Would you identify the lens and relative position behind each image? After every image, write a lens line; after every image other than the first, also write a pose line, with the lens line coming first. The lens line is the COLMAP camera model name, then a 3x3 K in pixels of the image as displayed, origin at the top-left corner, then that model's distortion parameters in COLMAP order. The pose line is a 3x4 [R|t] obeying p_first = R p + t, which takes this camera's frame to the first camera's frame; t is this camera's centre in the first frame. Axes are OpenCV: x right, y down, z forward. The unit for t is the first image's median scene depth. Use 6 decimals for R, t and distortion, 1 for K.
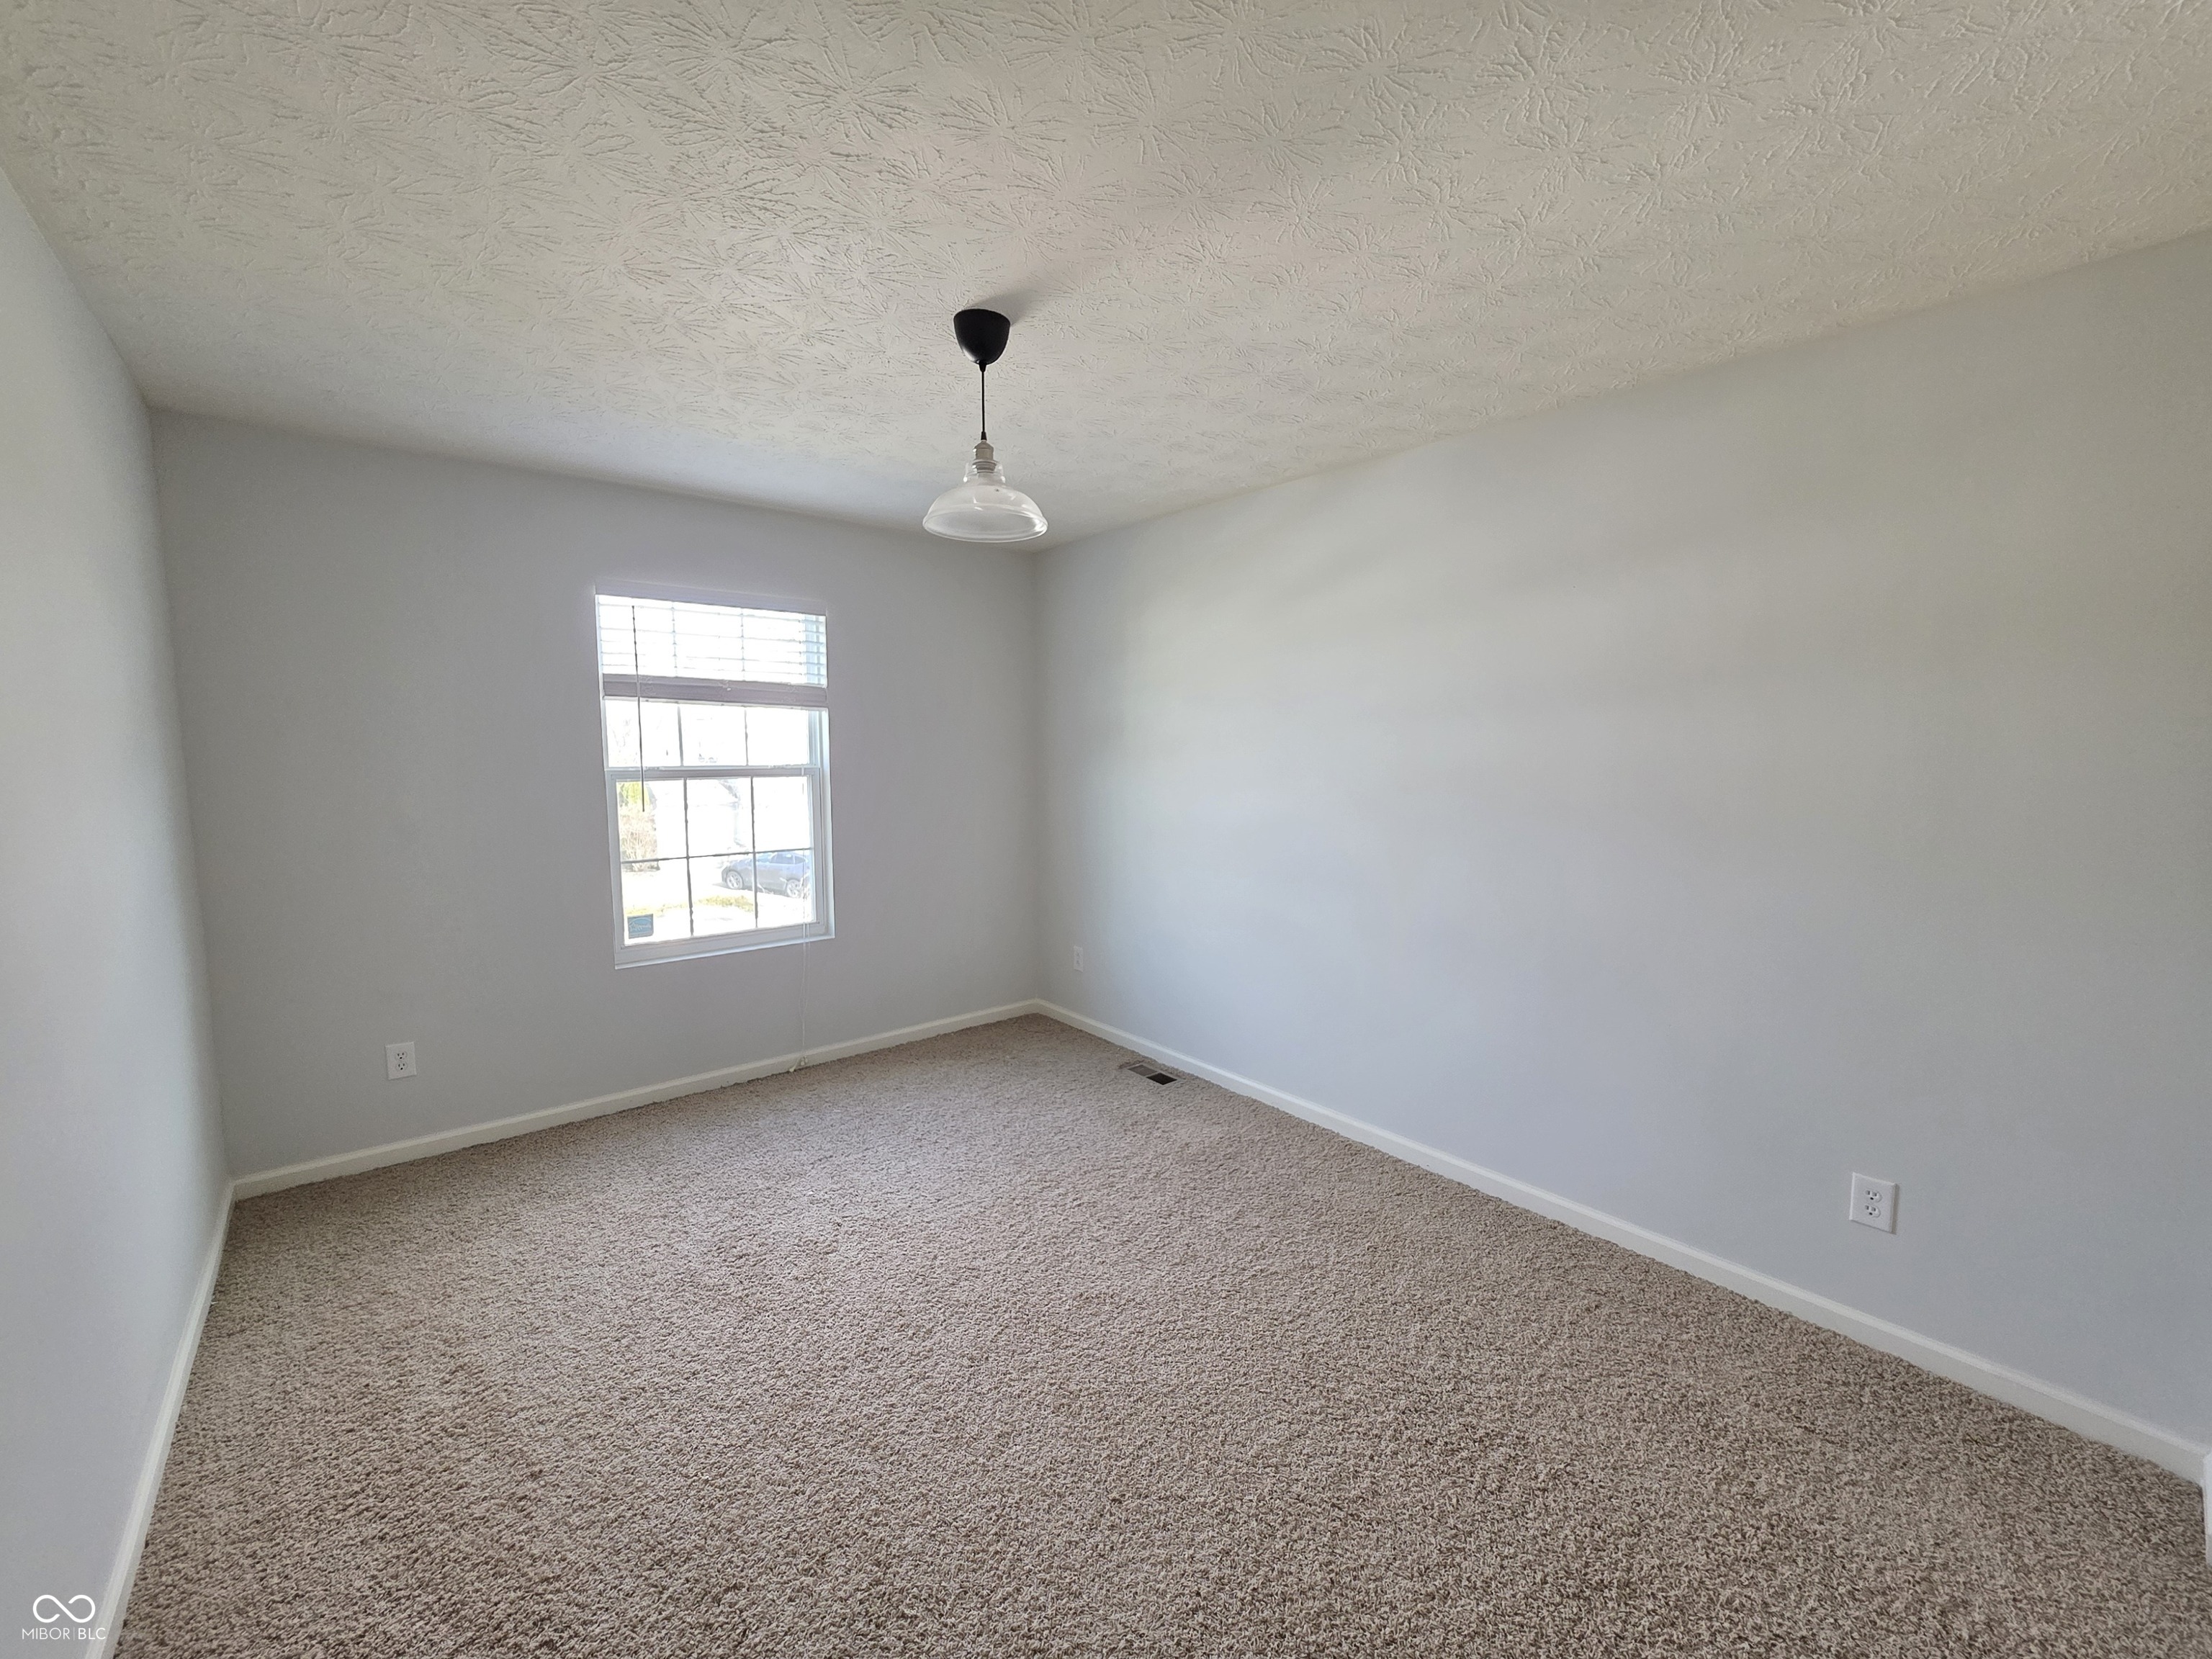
lens RADIAL K [[883.5, 0, 1097.6], [0, 883.5, 825.8], [0, 0, 1]] dist [-0.000824, 0.000653]
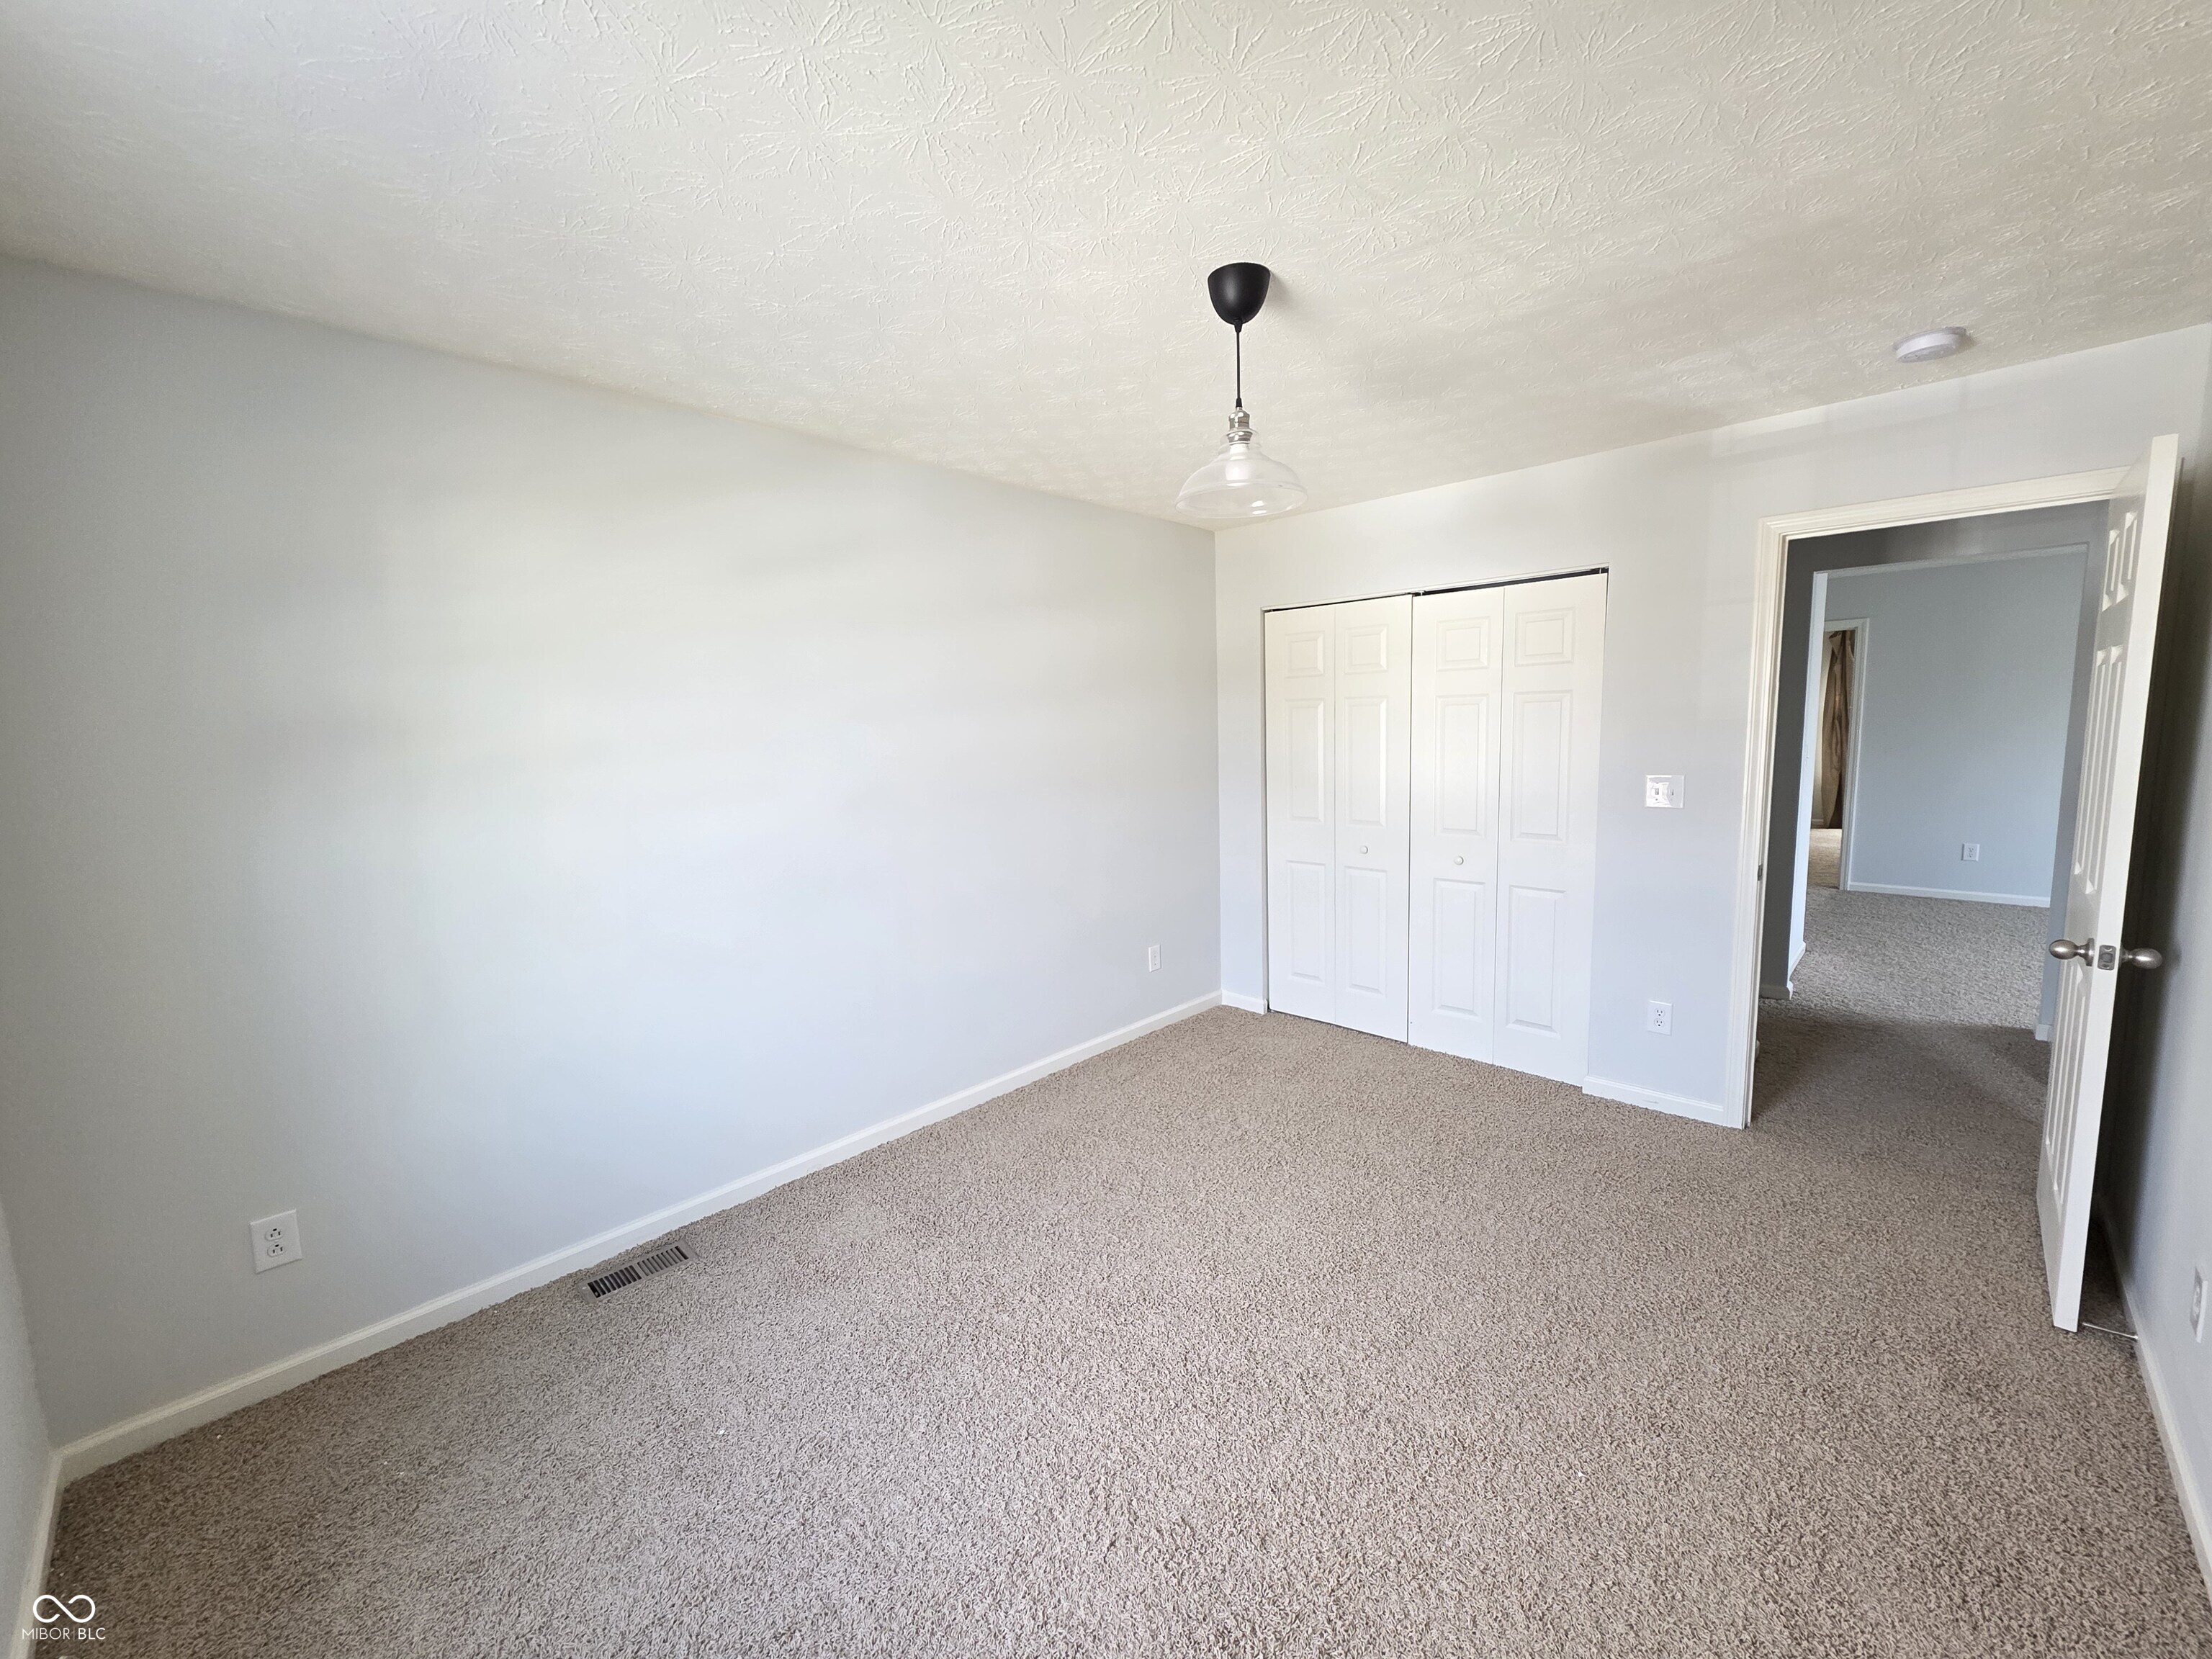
lens RADIAL K [[883.5, 0, 1098.1], [0, 883.5, 831.5], [0, 0, 1]] dist [-0.000824, 0.000653]
pose [[-0.116243, -0.115602, 0.986470, -0.674000], [0.121284, 0.984119, 0.129618, -0.086977], [-0.985788, 0.134710, -0.100376, 0.818734]]
